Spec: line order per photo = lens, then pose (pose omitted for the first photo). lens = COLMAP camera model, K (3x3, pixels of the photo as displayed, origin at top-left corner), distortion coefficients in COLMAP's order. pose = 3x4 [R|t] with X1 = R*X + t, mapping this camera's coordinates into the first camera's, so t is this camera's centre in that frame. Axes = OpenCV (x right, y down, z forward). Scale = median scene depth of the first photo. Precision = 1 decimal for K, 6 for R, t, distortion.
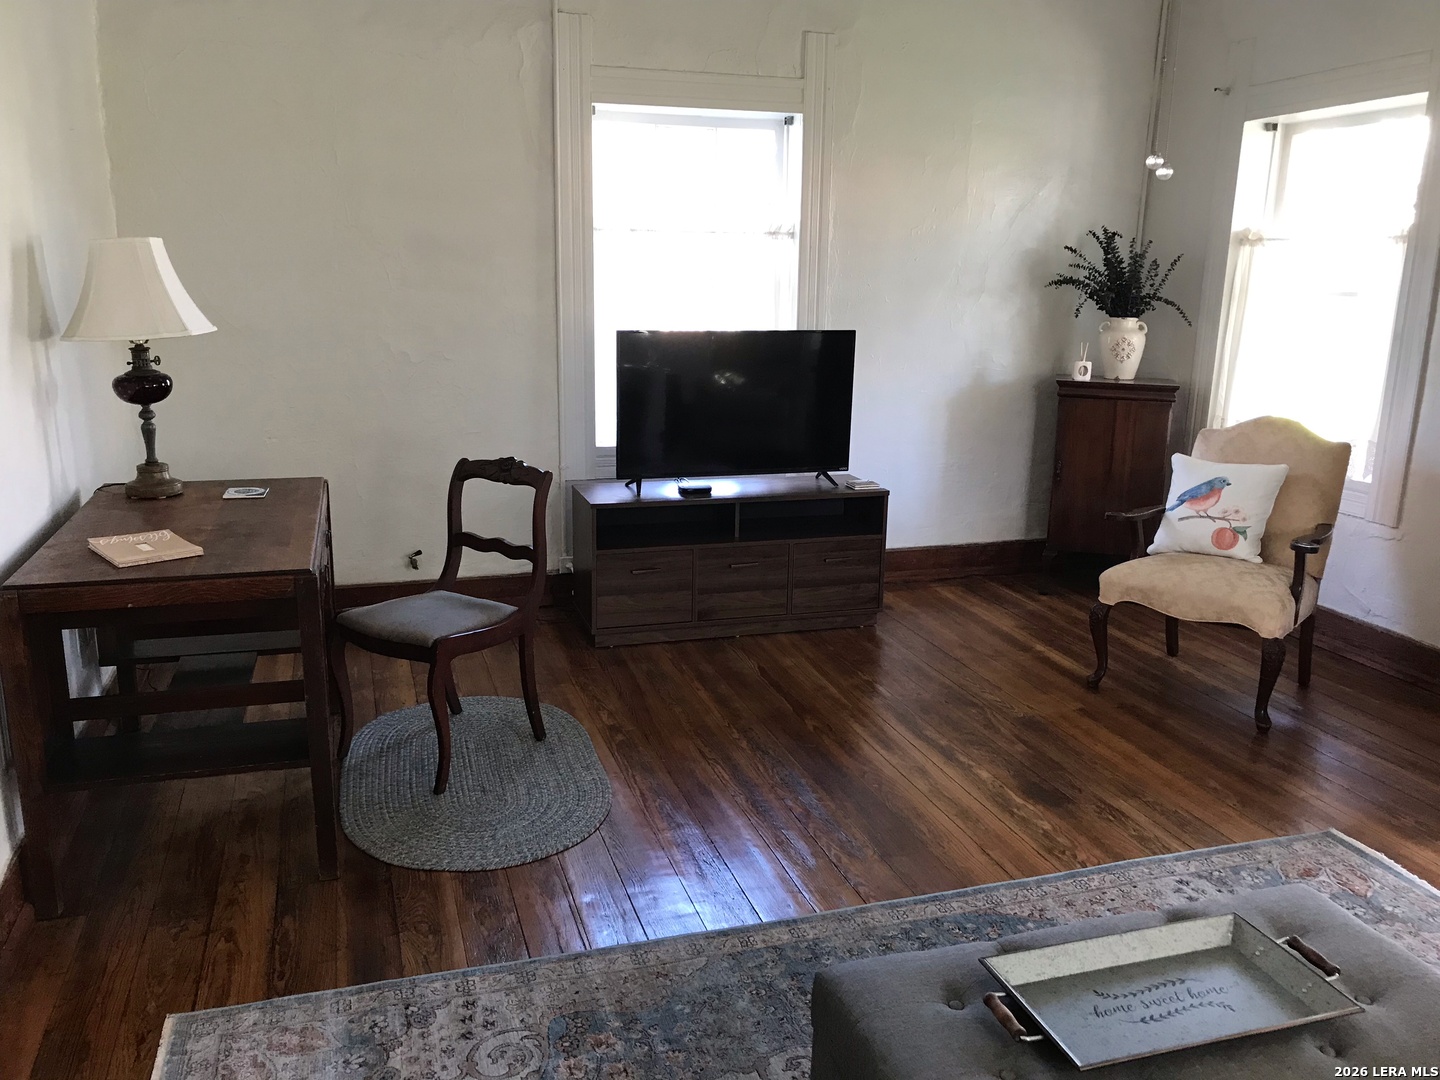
lens RADIAL K [[1160.4, 0, 720.0], [0, 1160.4, 540.0], [0, 0, 1]] dist [0.039564, -0.008316]
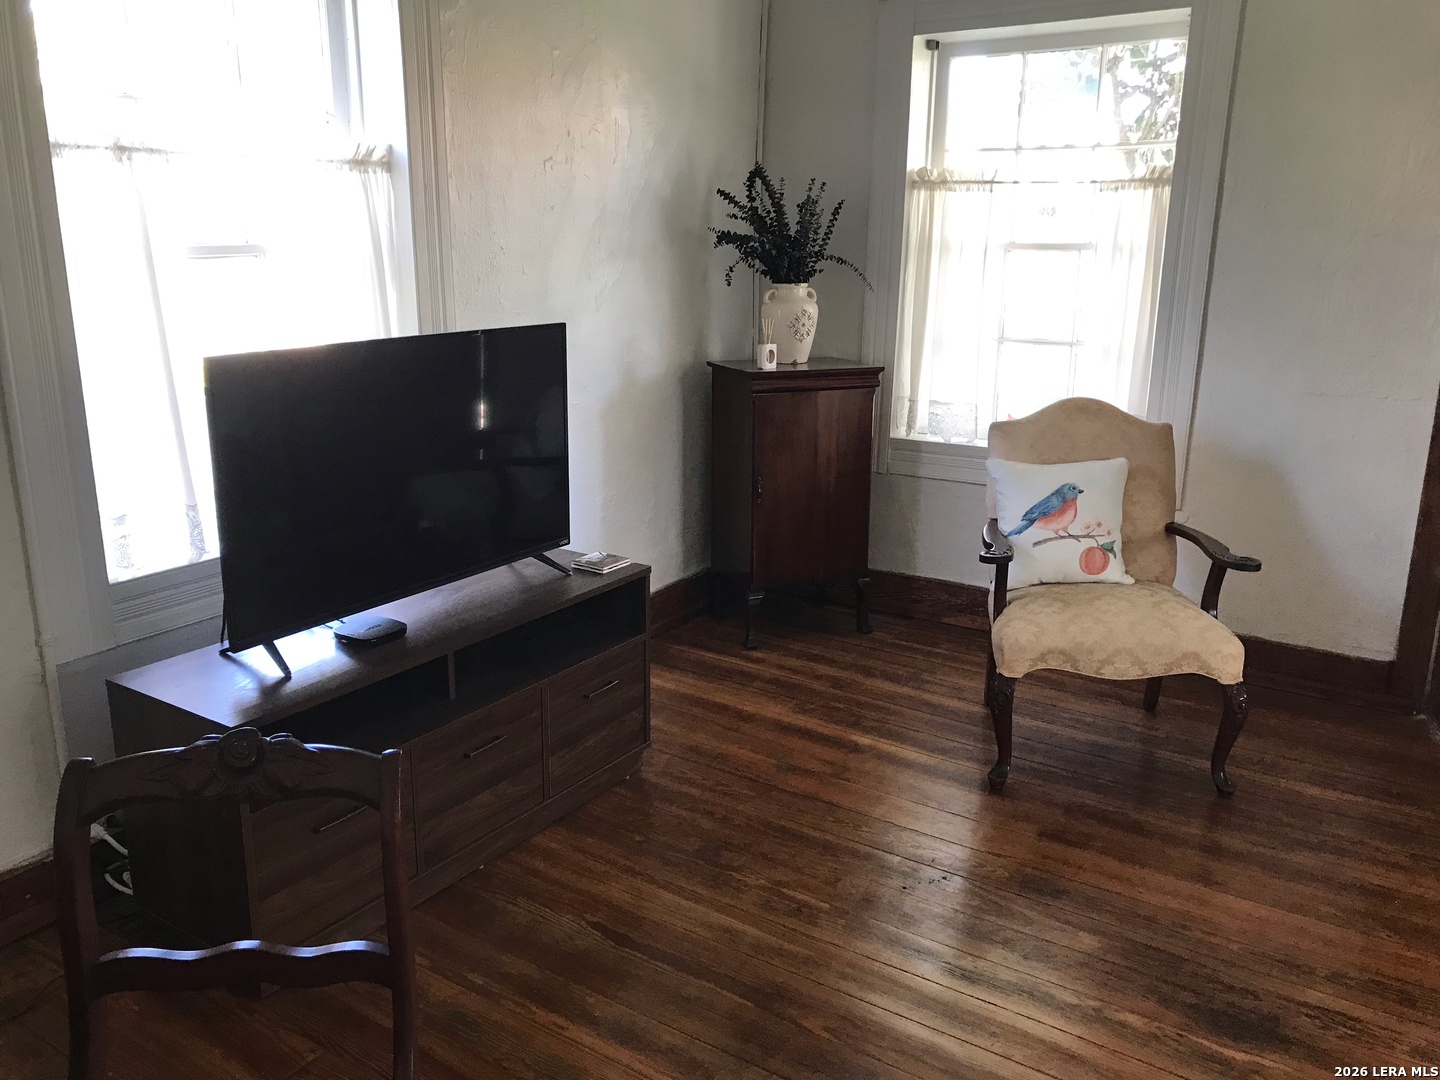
lens RADIAL K [[1160.4, 0, 720.0], [0, 1160.4, 540.0], [0, 0, 1]] dist [0.039564, -0.008316]
pose [[0.780583, -0.176908, 0.599495, -0.234257], [0.152848, 0.984018, 0.091361, -0.123425], [-0.606076, 0.020317, 0.795147, 0.511355]]
